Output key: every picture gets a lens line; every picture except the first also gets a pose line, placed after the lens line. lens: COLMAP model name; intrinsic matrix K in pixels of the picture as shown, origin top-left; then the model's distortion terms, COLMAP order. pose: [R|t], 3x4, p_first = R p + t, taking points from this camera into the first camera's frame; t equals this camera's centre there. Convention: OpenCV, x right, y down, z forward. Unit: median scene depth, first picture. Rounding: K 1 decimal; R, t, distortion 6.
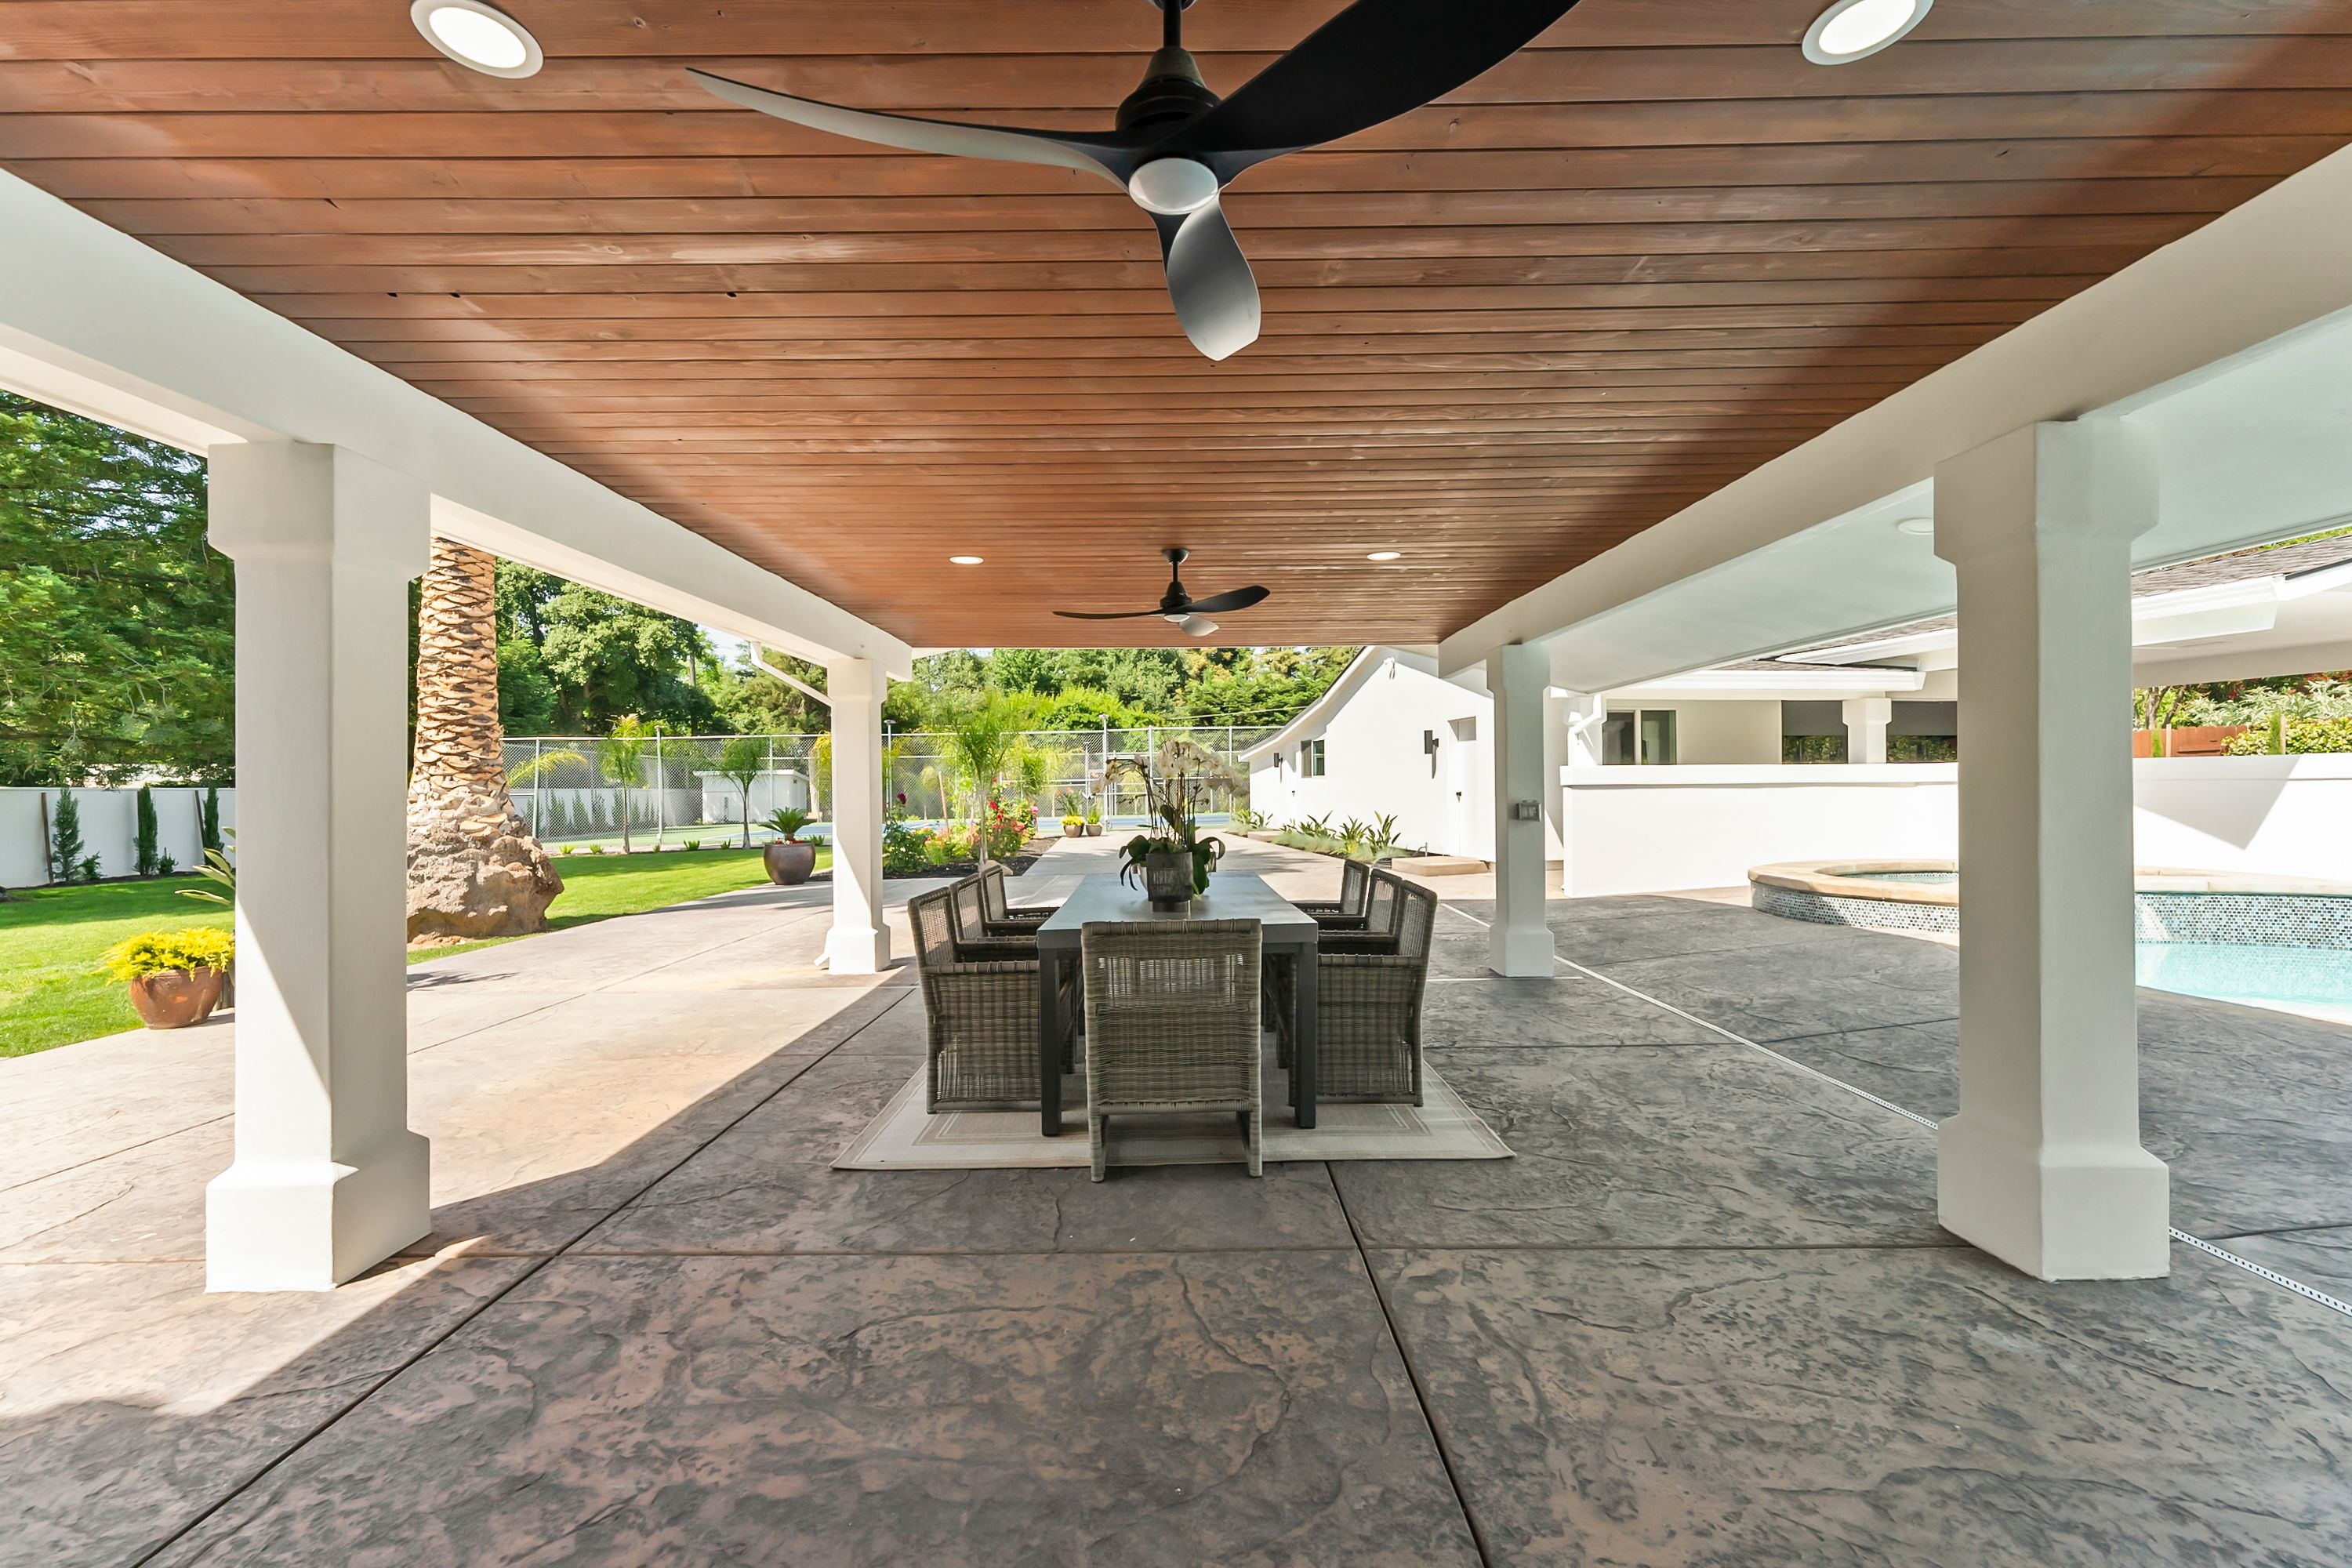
lens RADIAL K [[952.6, 0, 1176.0], [0, 952.6, 784.0], [0, 0, 1]] dist [0.000808, -0.000102]
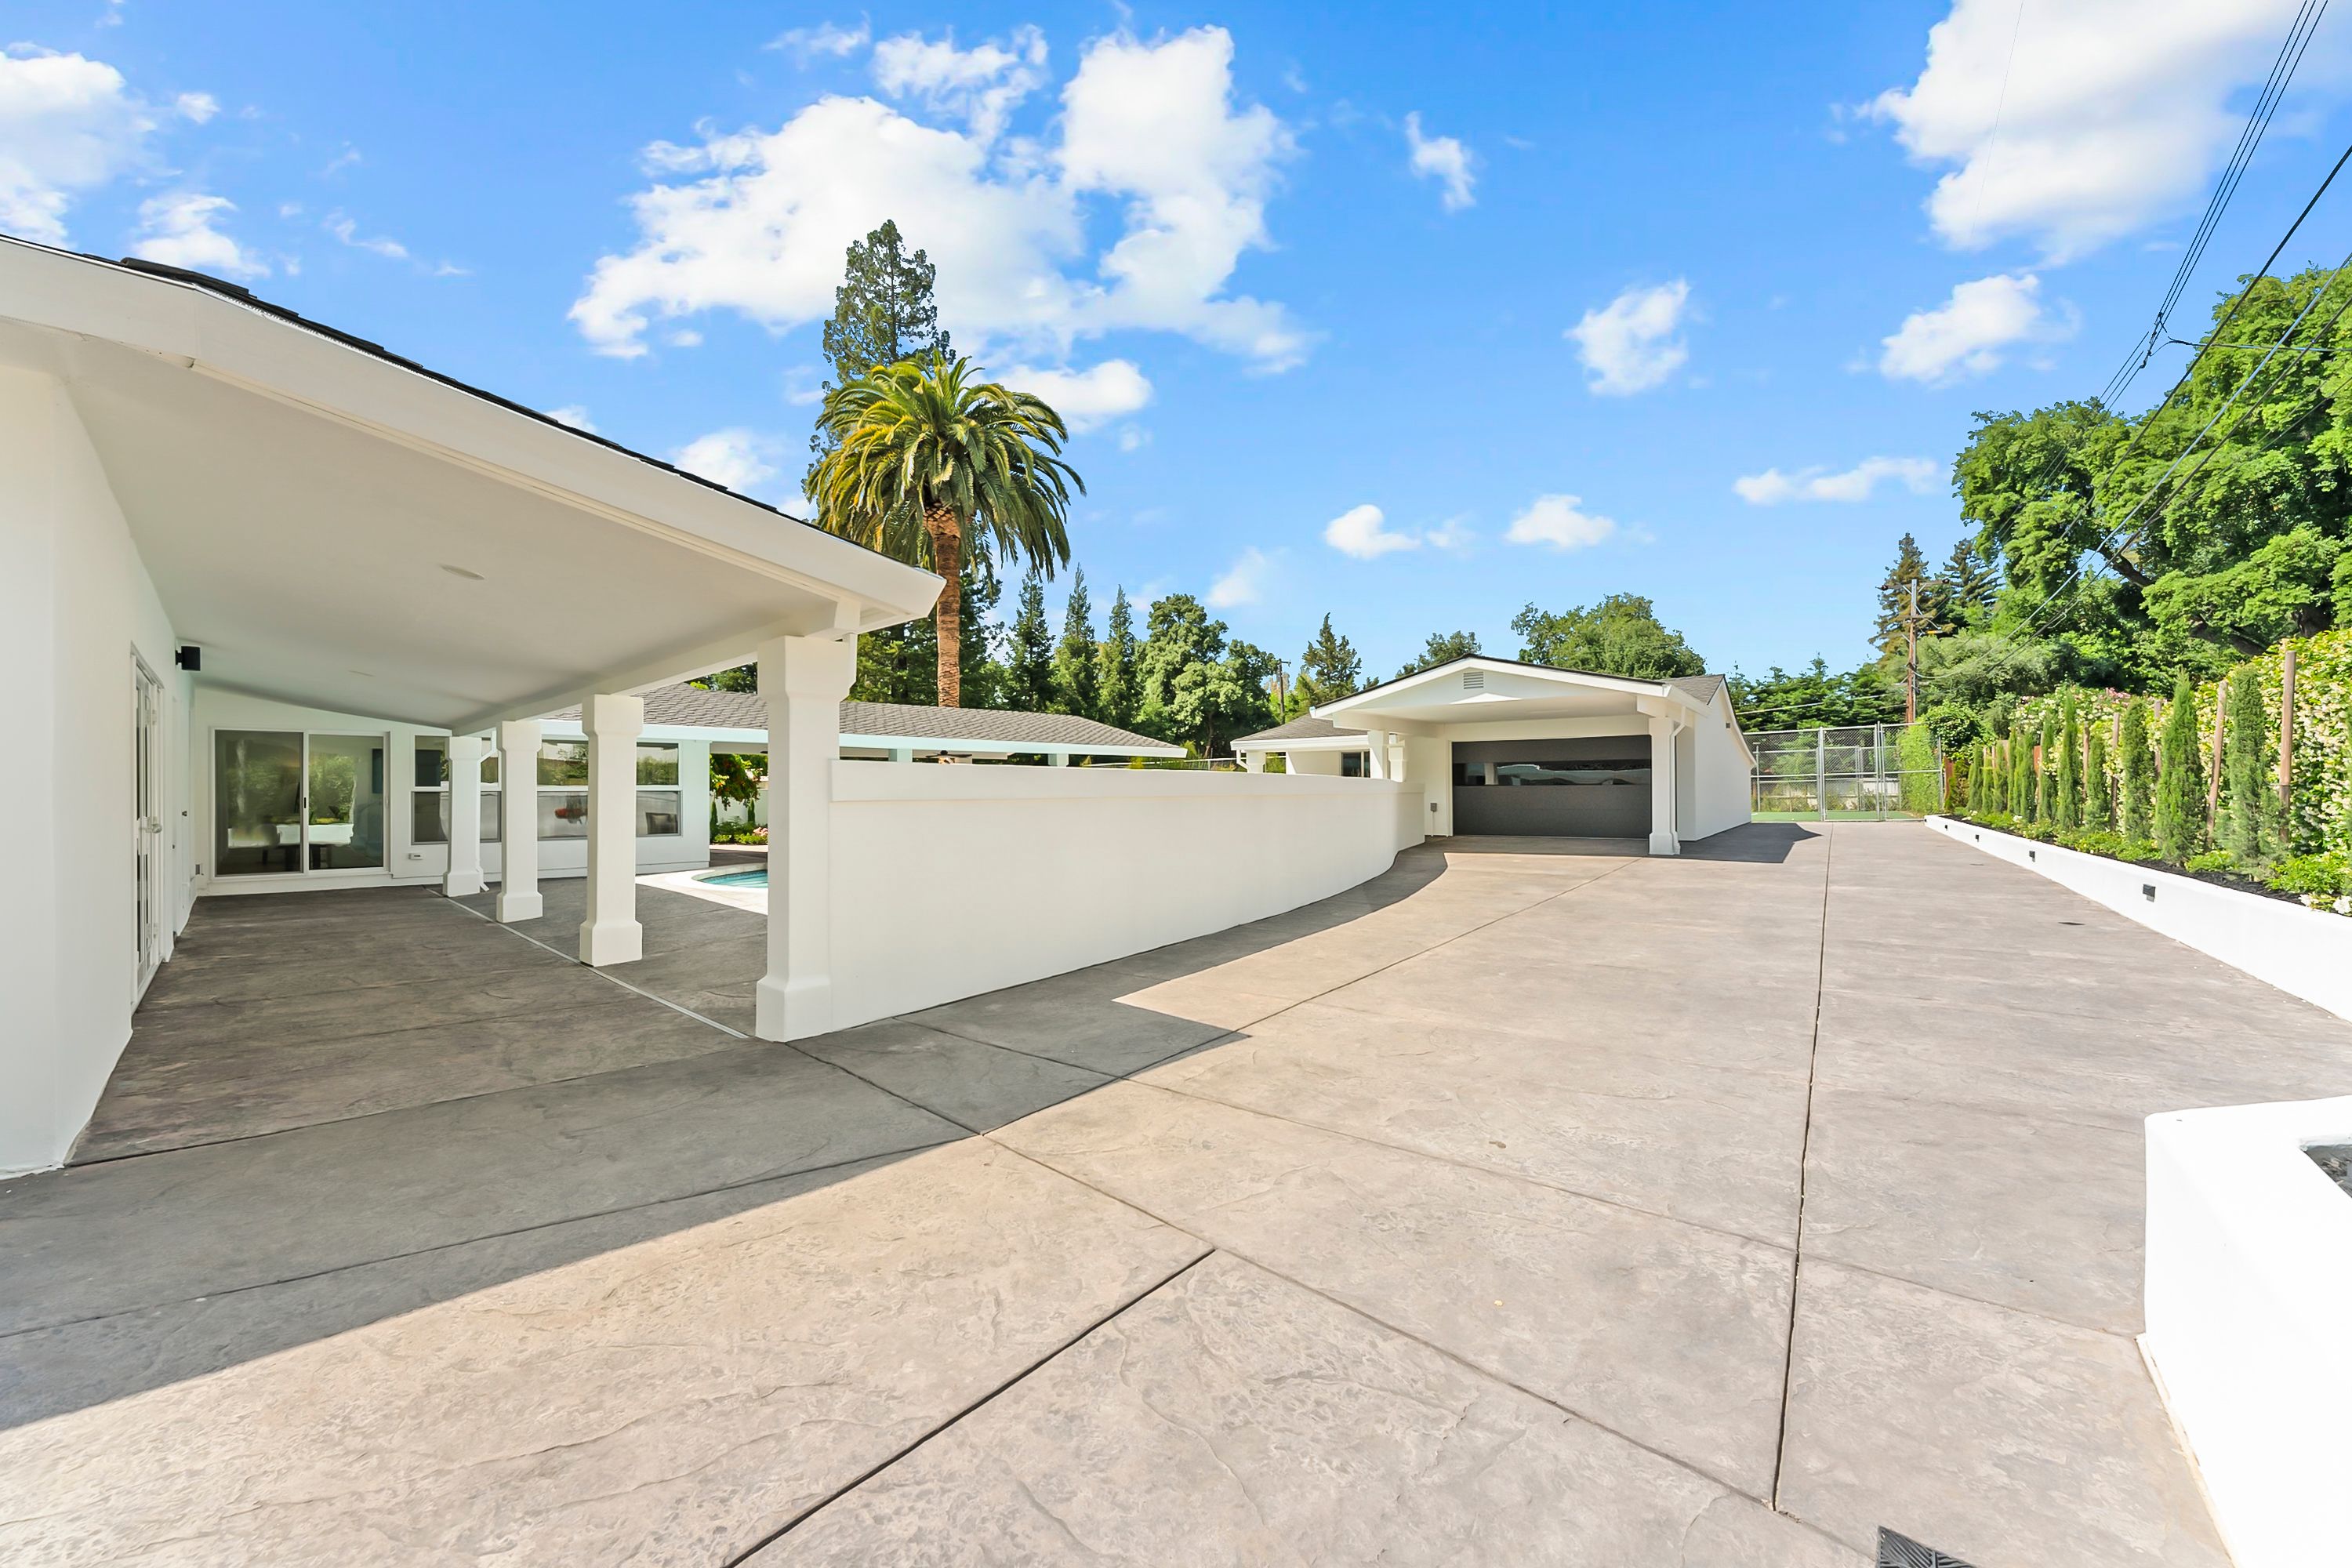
lens RADIAL K [[936.0, 0, 1173.0], [0, 936.0, 789.5], [0, 0, 1]] dist [0.004574, -0.000408]
pose [[0.706372, 0.004573, -0.707826, 2.036753], [0.001724, 0.999965, 0.008181, -0.027741], [0.707838, -0.006999, 0.706340, -0.705603]]
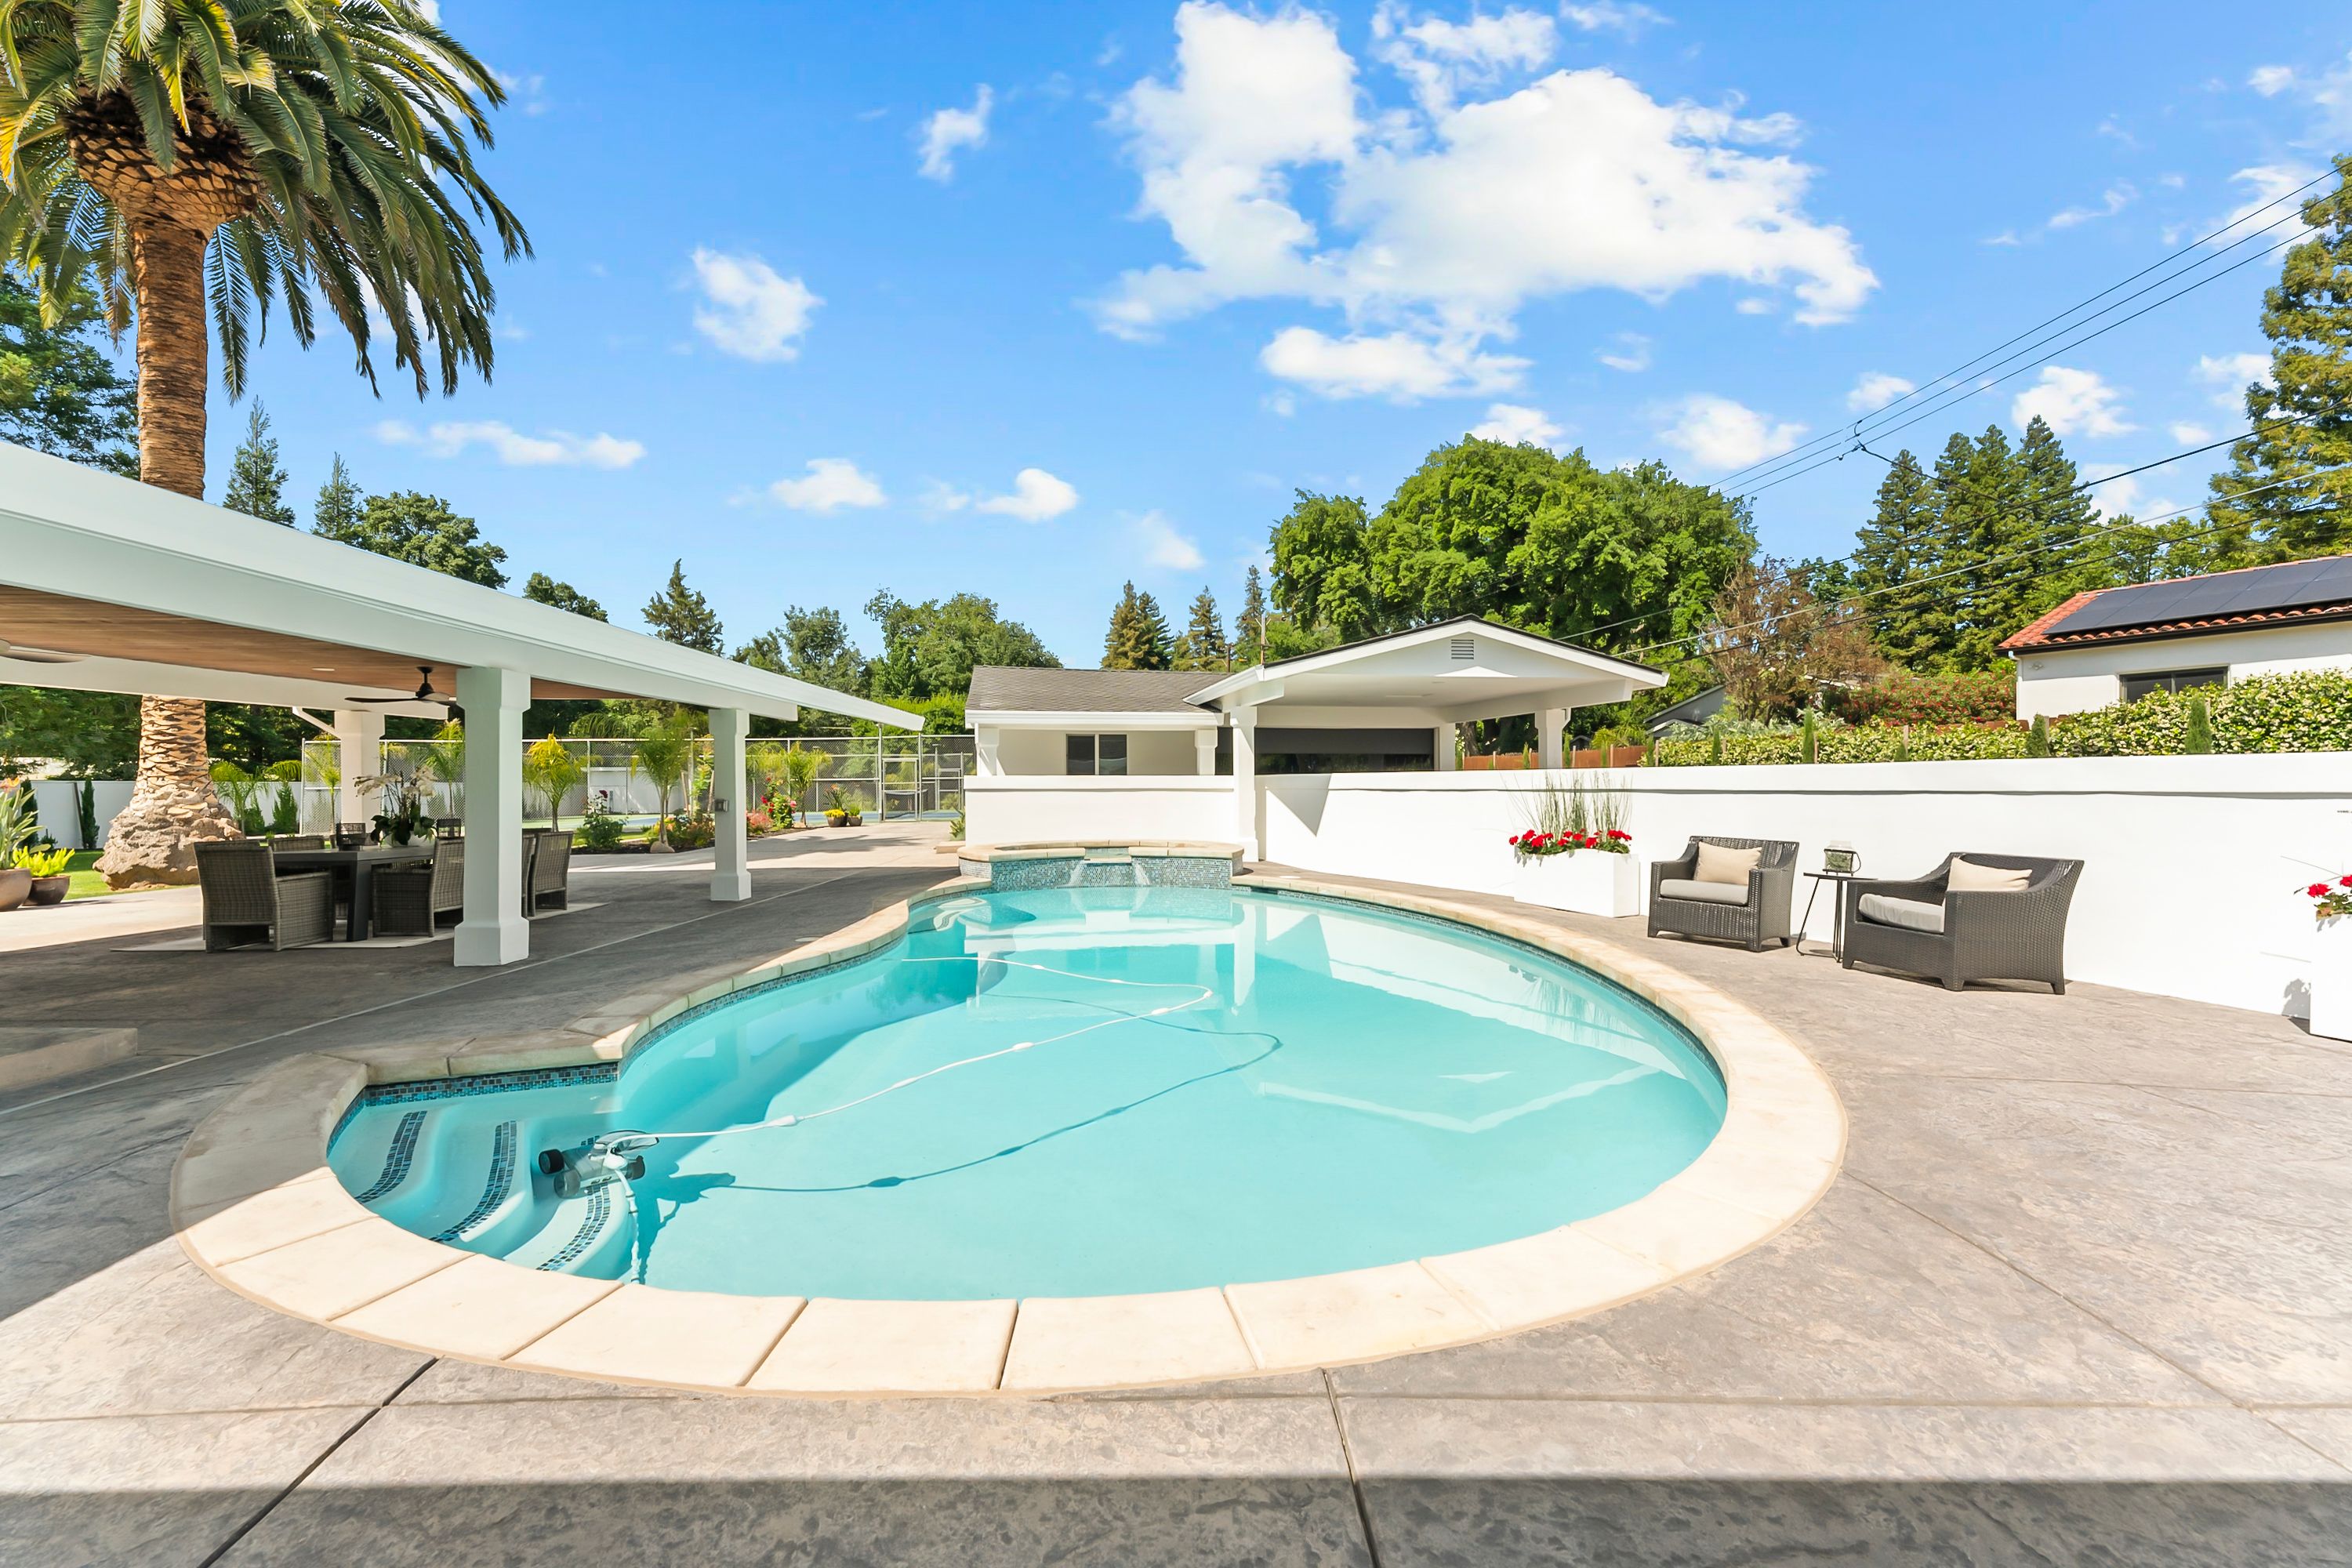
lens RADIAL K [[936.0, 0, 1173.0], [0, 936.0, 789.5], [0, 0, 1]] dist [0.004574, -0.000408]
pose [[0.999873, 0.007728, 0.013909, 0.785768], [-0.007859, 0.999925, 0.009404, -0.015559], [-0.013835, -0.009512, 0.999859, -0.486137]]
